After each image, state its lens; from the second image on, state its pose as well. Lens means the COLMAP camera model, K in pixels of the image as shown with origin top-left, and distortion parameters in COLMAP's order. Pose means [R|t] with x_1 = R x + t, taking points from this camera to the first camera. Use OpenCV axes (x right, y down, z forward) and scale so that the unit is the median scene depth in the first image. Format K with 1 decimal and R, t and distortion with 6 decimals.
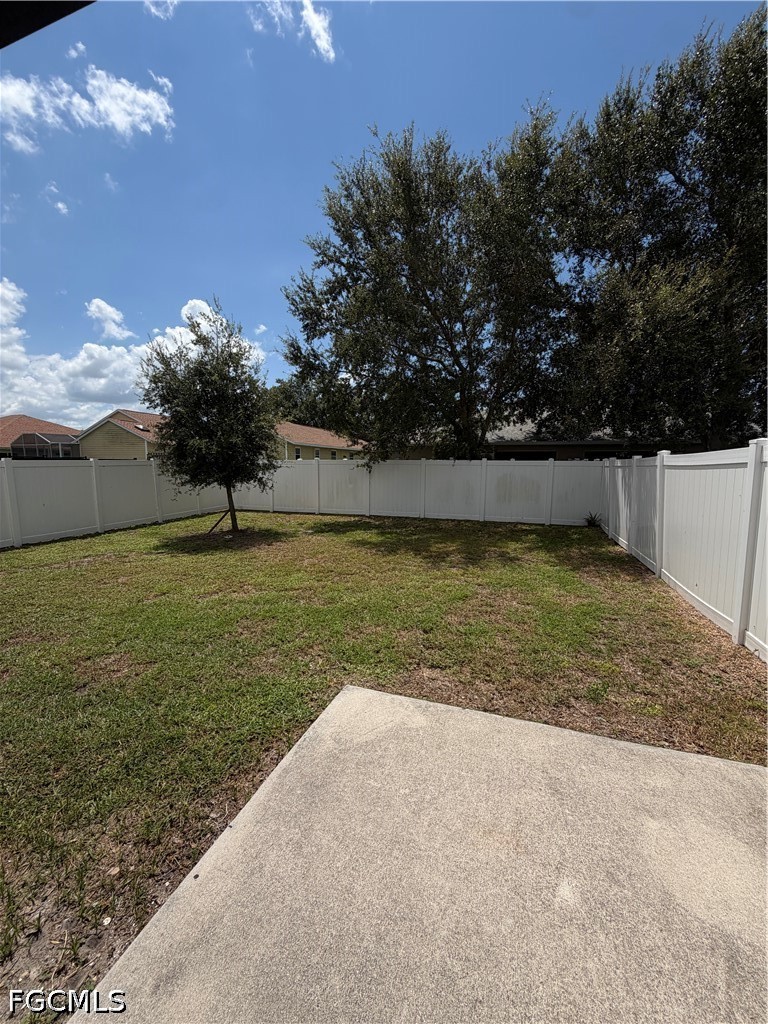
lens RADIAL K [[408.0, 0, 383.4], [0, 408.0, 508.1], [0, 0, 1]] dist [0.003087, -0.000392]
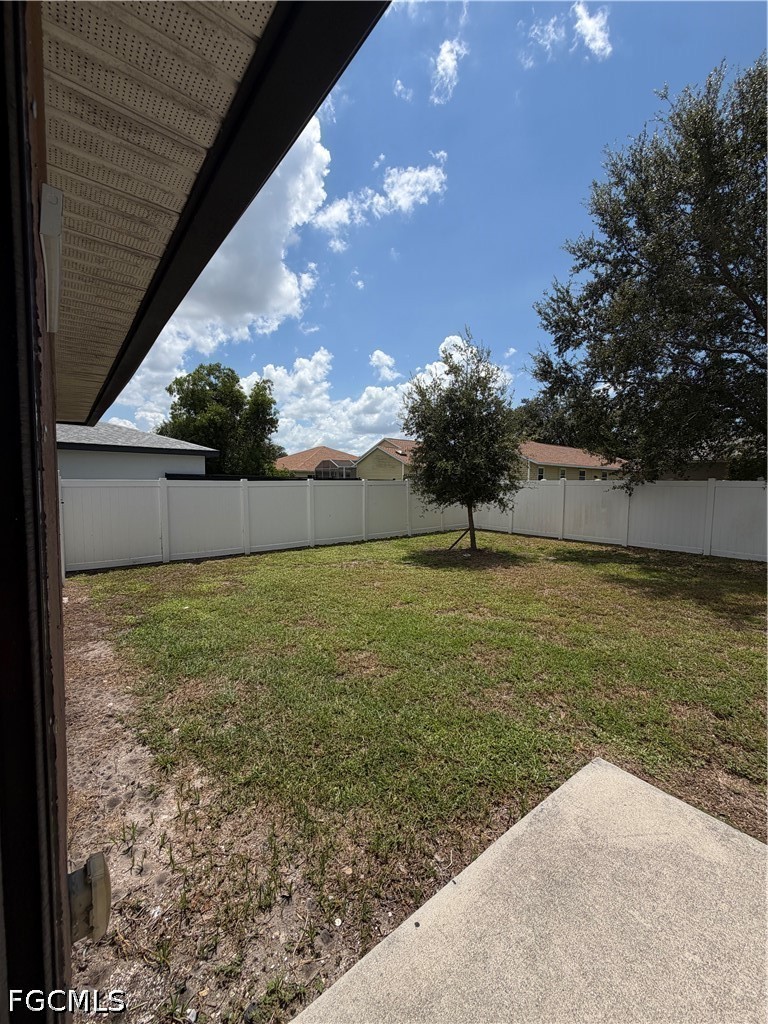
lens RADIAL K [[408.0, 0, 383.4], [0, 408.0, 508.1], [0, 0, 1]] dist [0.003087, -0.000392]
pose [[0.841759, 0.038308, -0.538493, -0.008610], [-0.065159, 0.997396, -0.030901, -0.001734], [0.535907, 0.061099, 0.842063, 0.017574]]
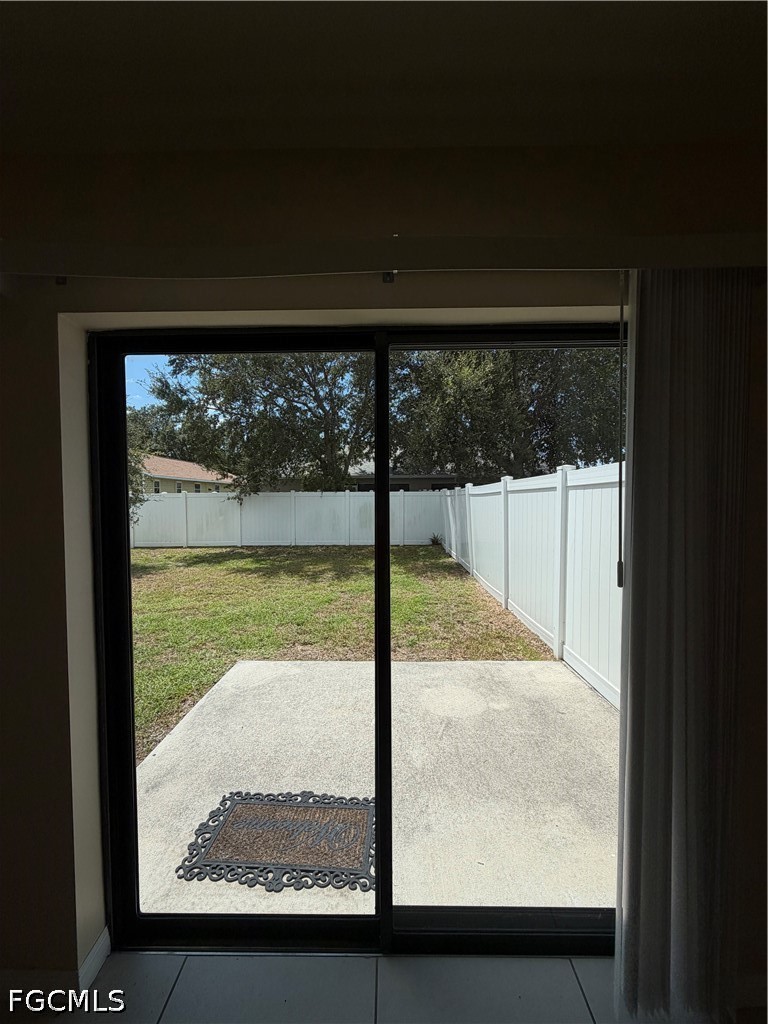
lens RADIAL K [[408.0, 0, 383.4], [0, 408.0, 508.1], [0, 0, 1]] dist [0.003087, -0.000392]
pose [[0.950810, -0.022552, 0.308953, -0.012389], [0.046577, 0.996416, -0.070606, 0.015812], [-0.306254, 0.081523, 0.948453, -0.127624]]
